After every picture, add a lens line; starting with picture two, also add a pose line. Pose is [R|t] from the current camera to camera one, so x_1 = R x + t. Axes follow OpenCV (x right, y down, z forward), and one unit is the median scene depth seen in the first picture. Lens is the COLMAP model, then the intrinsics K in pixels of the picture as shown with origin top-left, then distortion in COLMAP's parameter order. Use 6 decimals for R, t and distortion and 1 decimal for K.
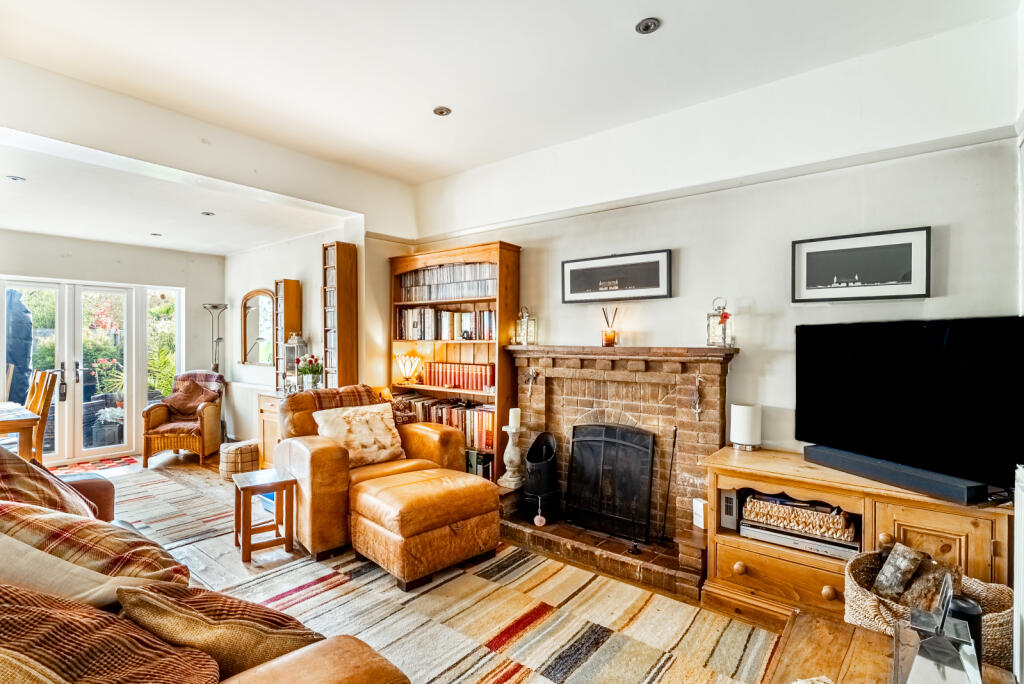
lens RADIAL K [[496.9, 0, 512.0], [0, 496.9, 342.0], [0, 0, 1]] dist [-0.003239, -0.000322]
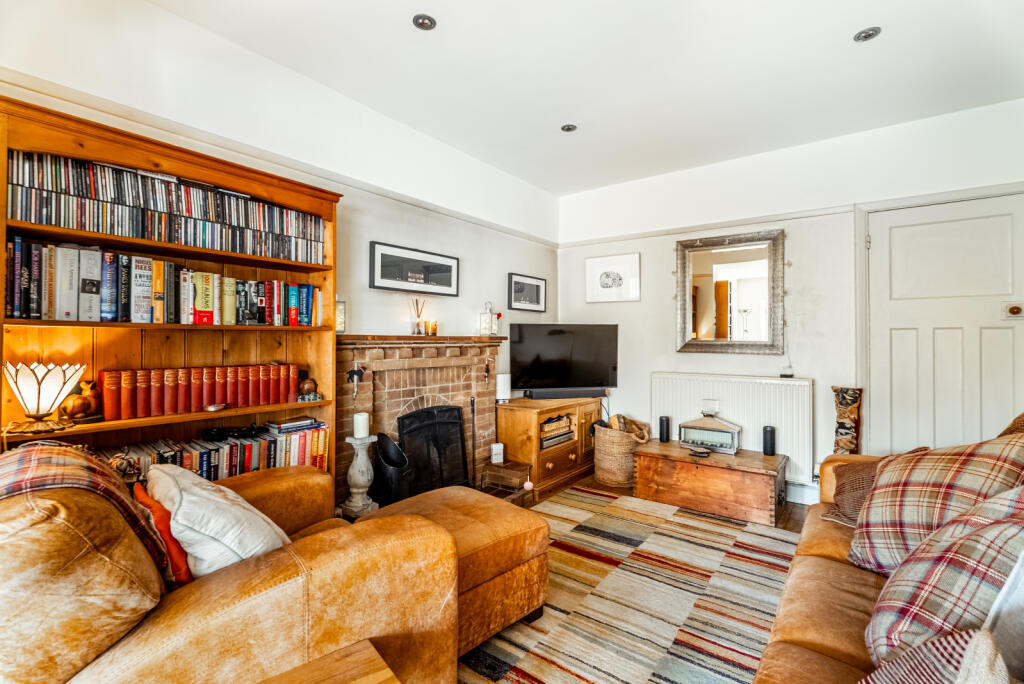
lens RADIAL K [[459.7, 0, 515.1], [0, 459.7, 335.0], [0, 0, 1]] dist [0.000529, 0.000127]
pose [[-0.025091, 0.006047, 0.999667, -0.824356], [-0.001143, 0.999981, -0.006078, 0.013703], [-0.999685, -0.001296, -0.025084, 0.859259]]
